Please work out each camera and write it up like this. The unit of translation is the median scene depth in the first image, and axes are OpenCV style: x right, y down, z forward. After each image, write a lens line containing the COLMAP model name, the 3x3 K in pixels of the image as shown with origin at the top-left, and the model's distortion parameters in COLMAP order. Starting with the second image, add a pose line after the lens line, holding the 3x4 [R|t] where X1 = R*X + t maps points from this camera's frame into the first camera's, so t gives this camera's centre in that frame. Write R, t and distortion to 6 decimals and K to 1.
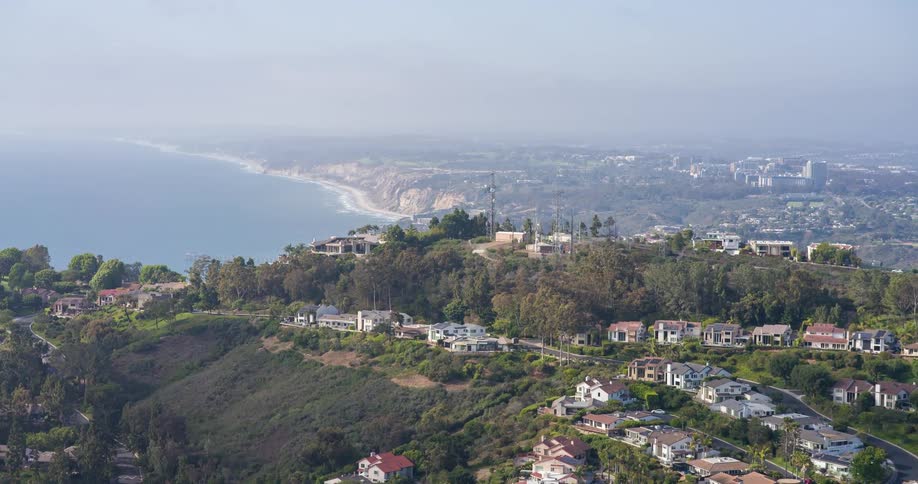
lens RADIAL K [[1859.7, 0, 459.0], [0, 1859.7, 242.0], [0, 0, 1]] dist [0.016675, 0.117340]
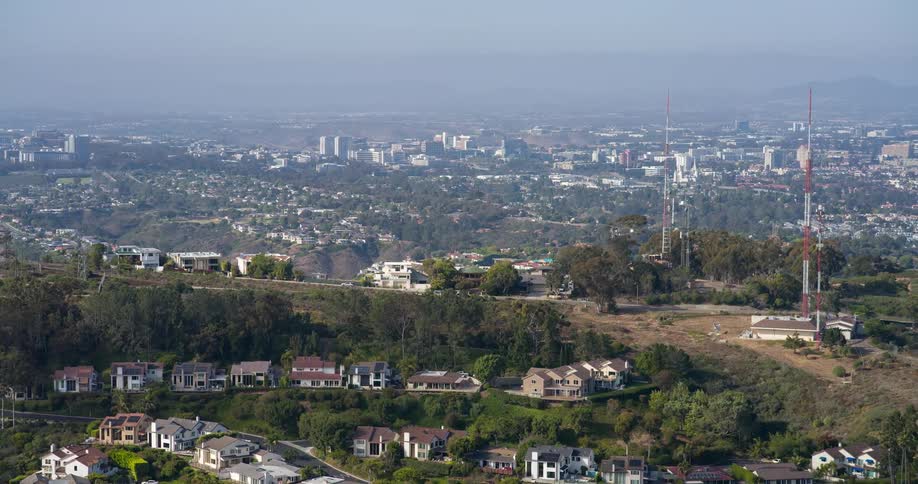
lens RADIAL K [[1859.7, 0, 459.0], [0, 1859.7, 242.0], [0, 0, 1]] dist [0.016675, 0.117340]
pose [[0.917191, -0.036320, 0.396788, -0.083226], [0.029403, 0.999291, 0.023505, -0.028371], [-0.397361, -0.009892, 0.917609, 0.176232]]
